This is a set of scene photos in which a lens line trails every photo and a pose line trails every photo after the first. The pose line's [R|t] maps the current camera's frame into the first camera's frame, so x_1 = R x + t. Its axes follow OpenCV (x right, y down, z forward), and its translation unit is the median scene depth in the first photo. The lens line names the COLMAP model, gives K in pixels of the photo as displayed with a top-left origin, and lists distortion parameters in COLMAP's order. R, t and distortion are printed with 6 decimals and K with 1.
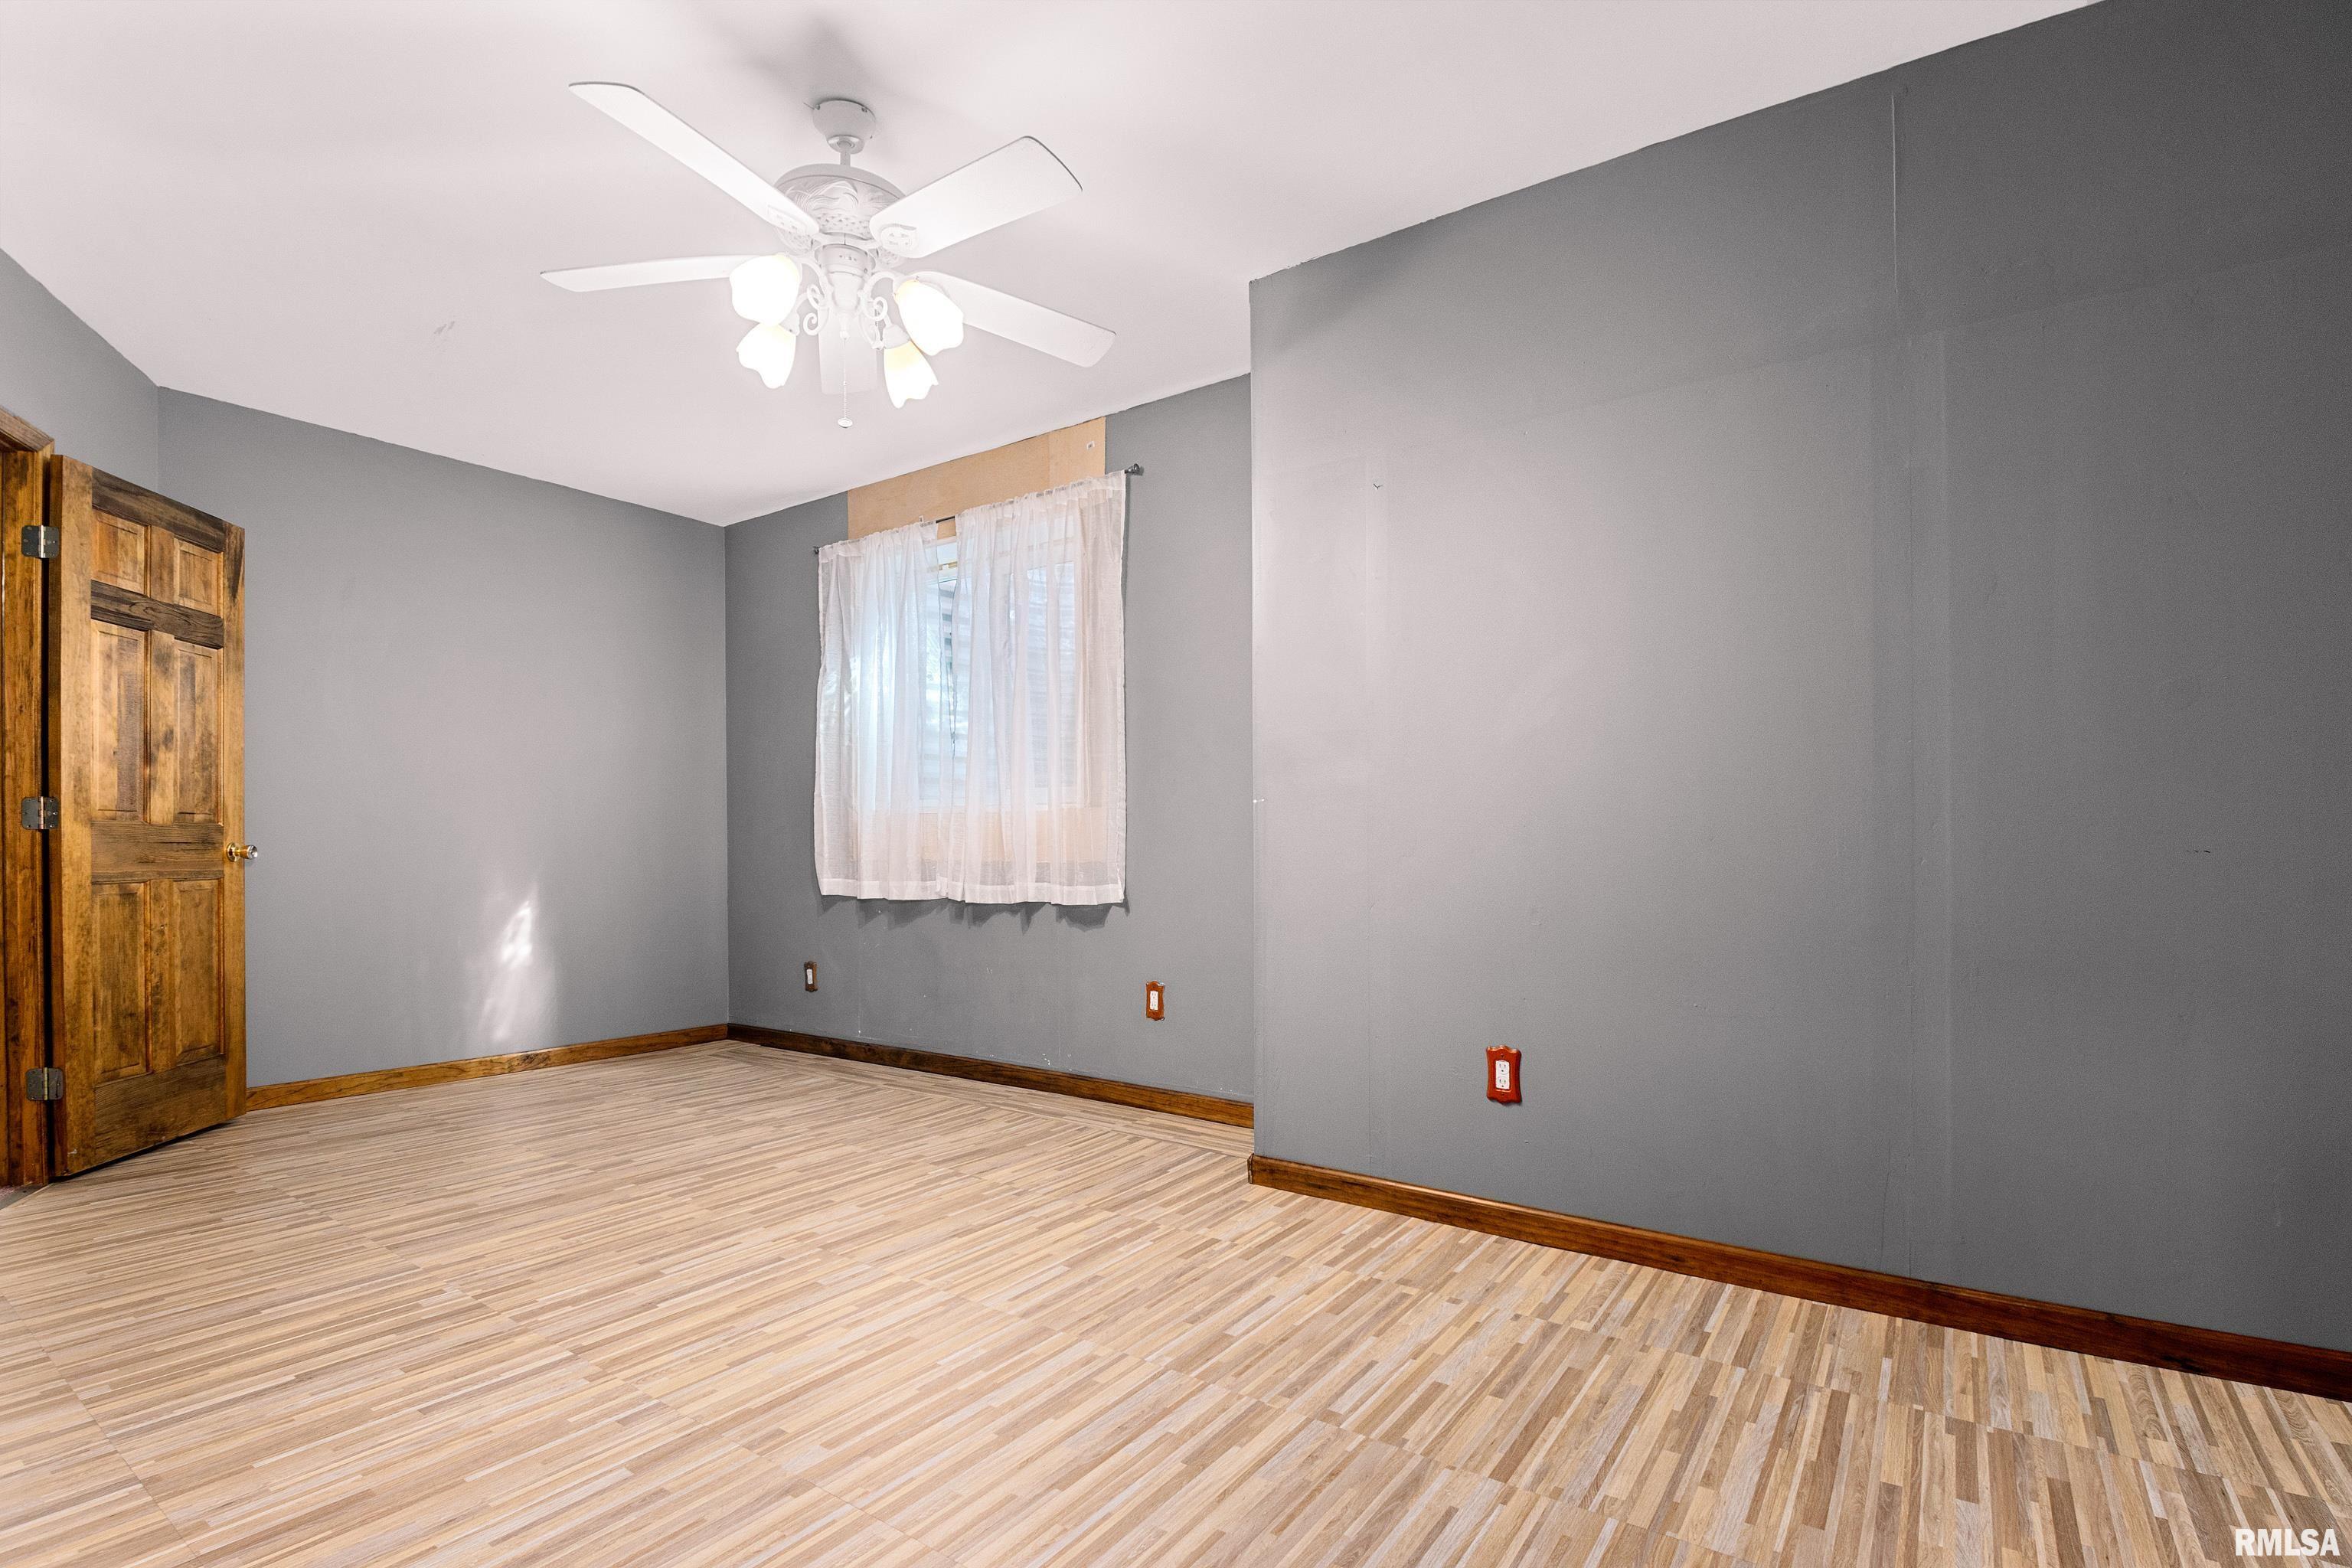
lens RADIAL K [[1102.1, 0, 1206.3], [0, 1102.1, 845.3], [0, 0, 1]] dist [0.015042, -0.022048]
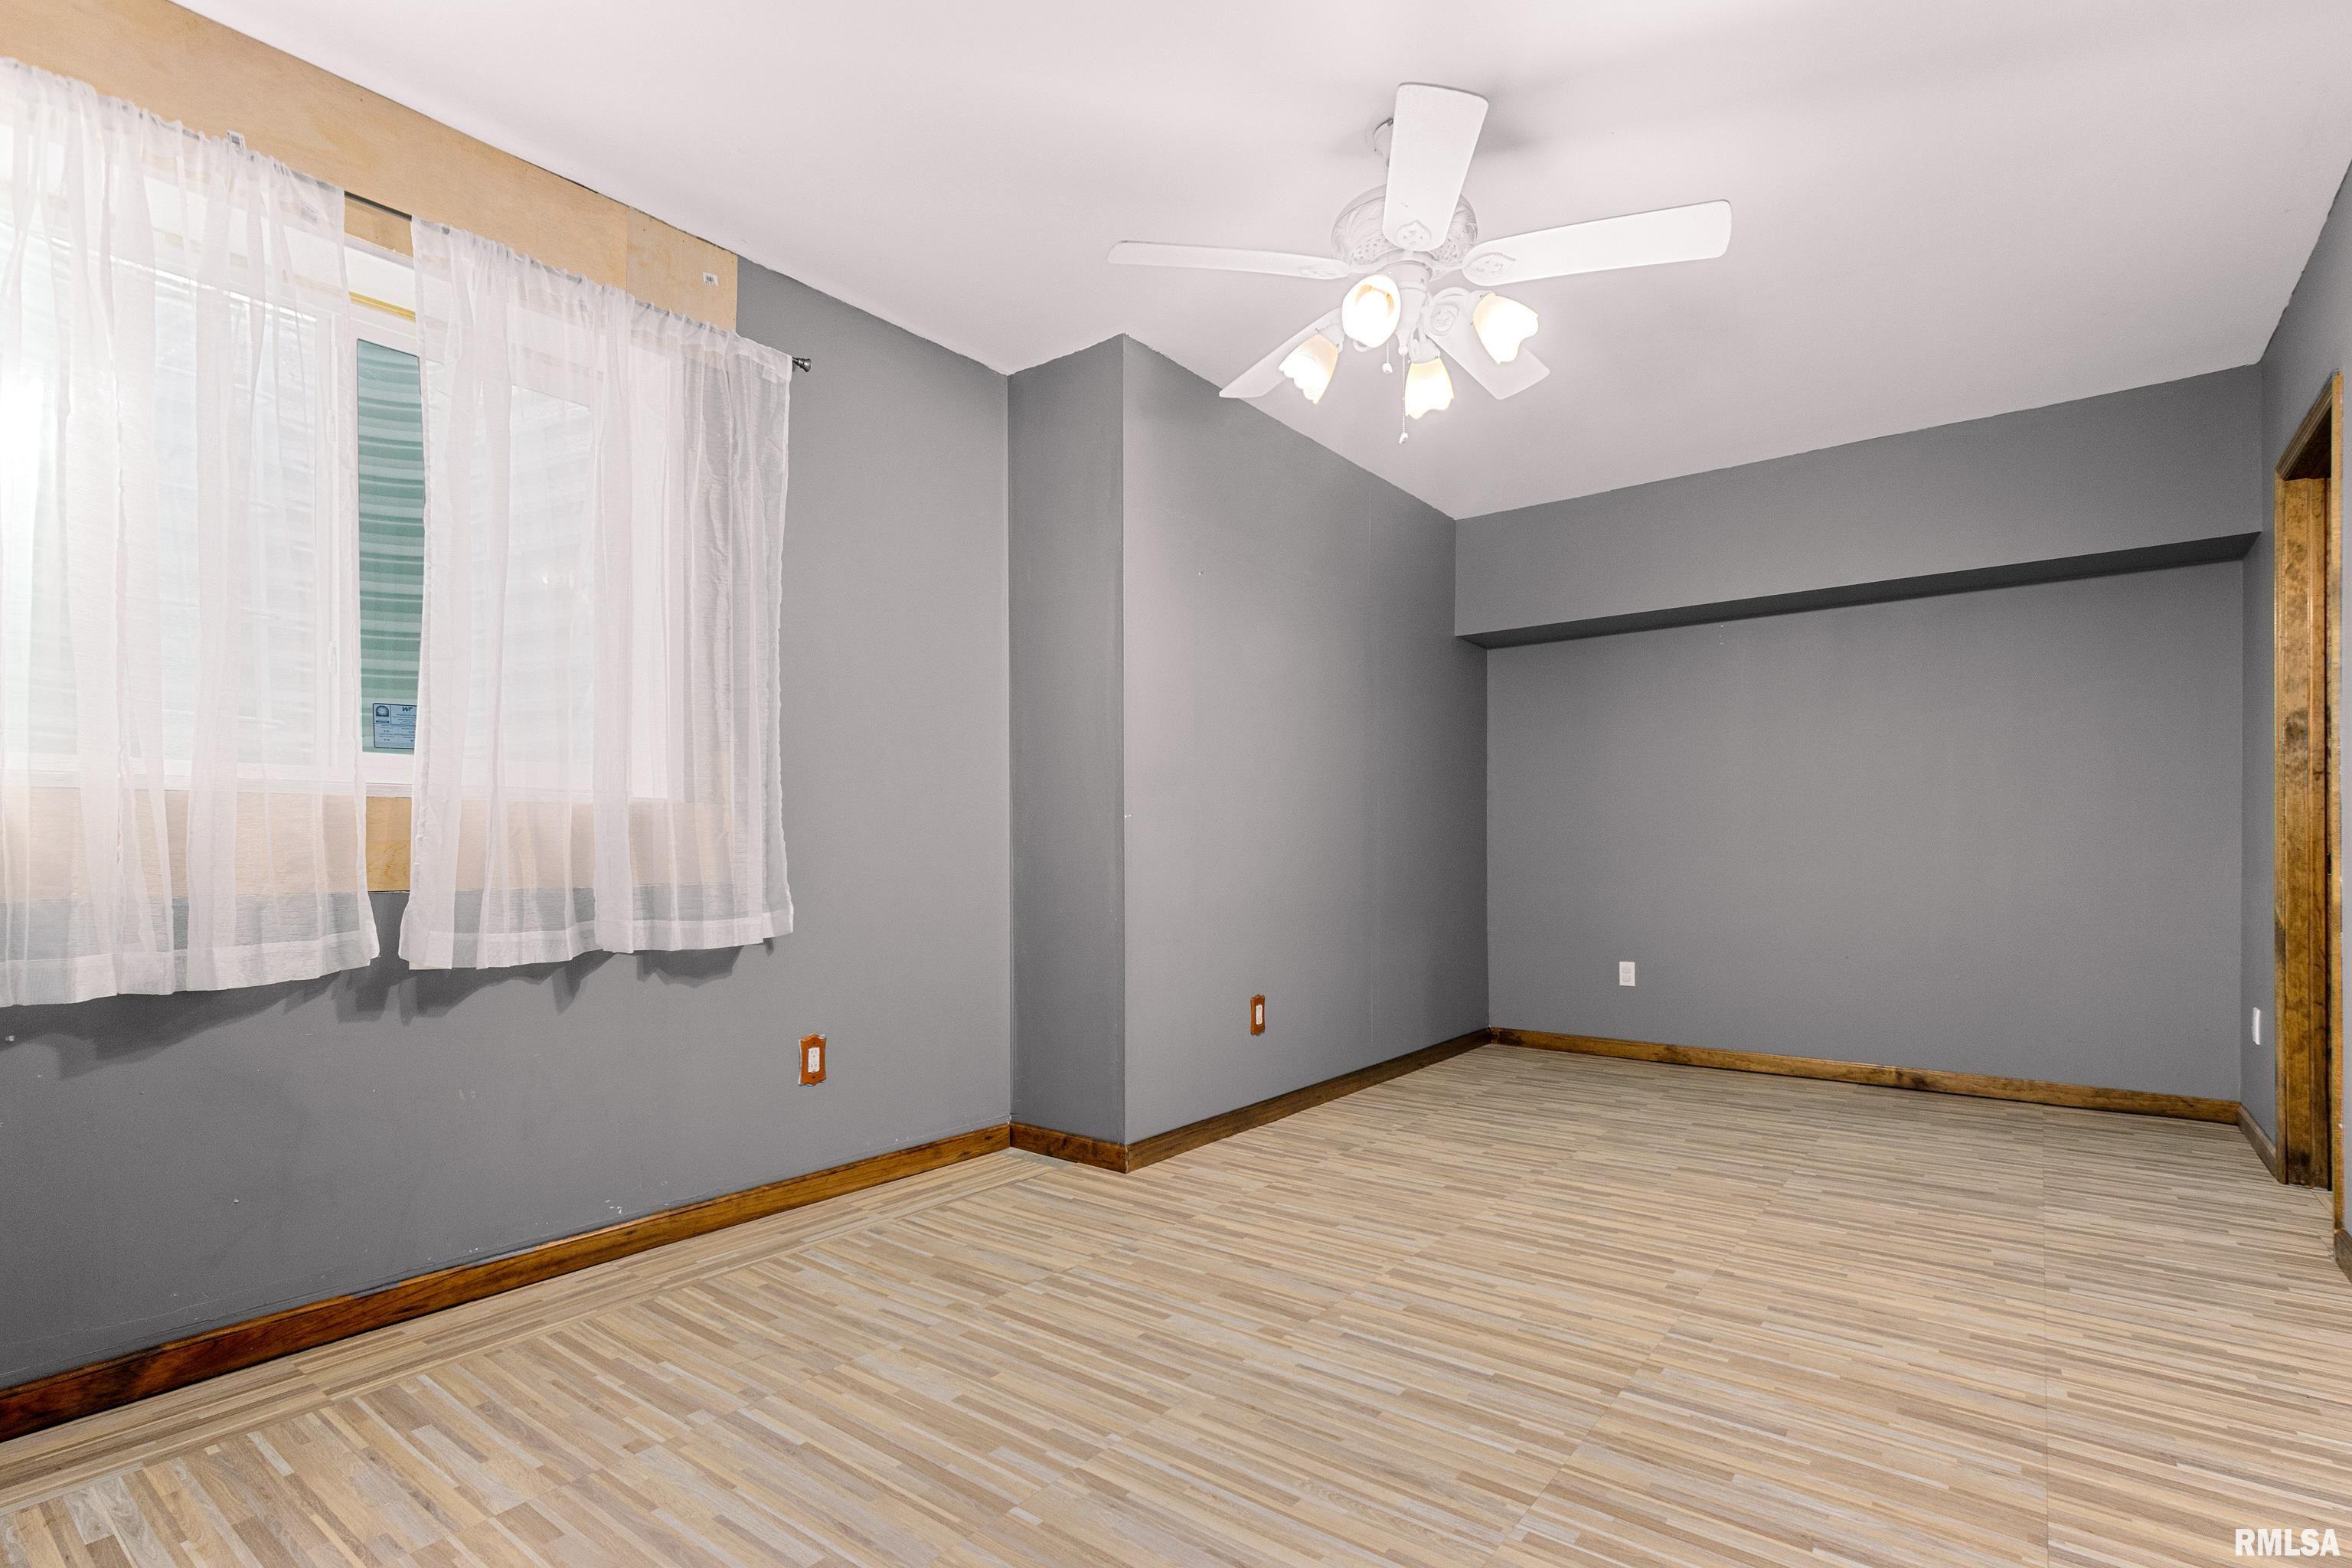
lens RADIAL K [[1102.1, 0, 1206.3], [0, 1102.1, 845.3], [0, 0, 1]] dist [0.015042, -0.022048]
pose [[0.043260, 0.011898, 0.998993, -1.063520], [0.011927, 0.999852, -0.012425, 0.005004], [-0.998993, 0.012453, 0.043111, 0.909555]]
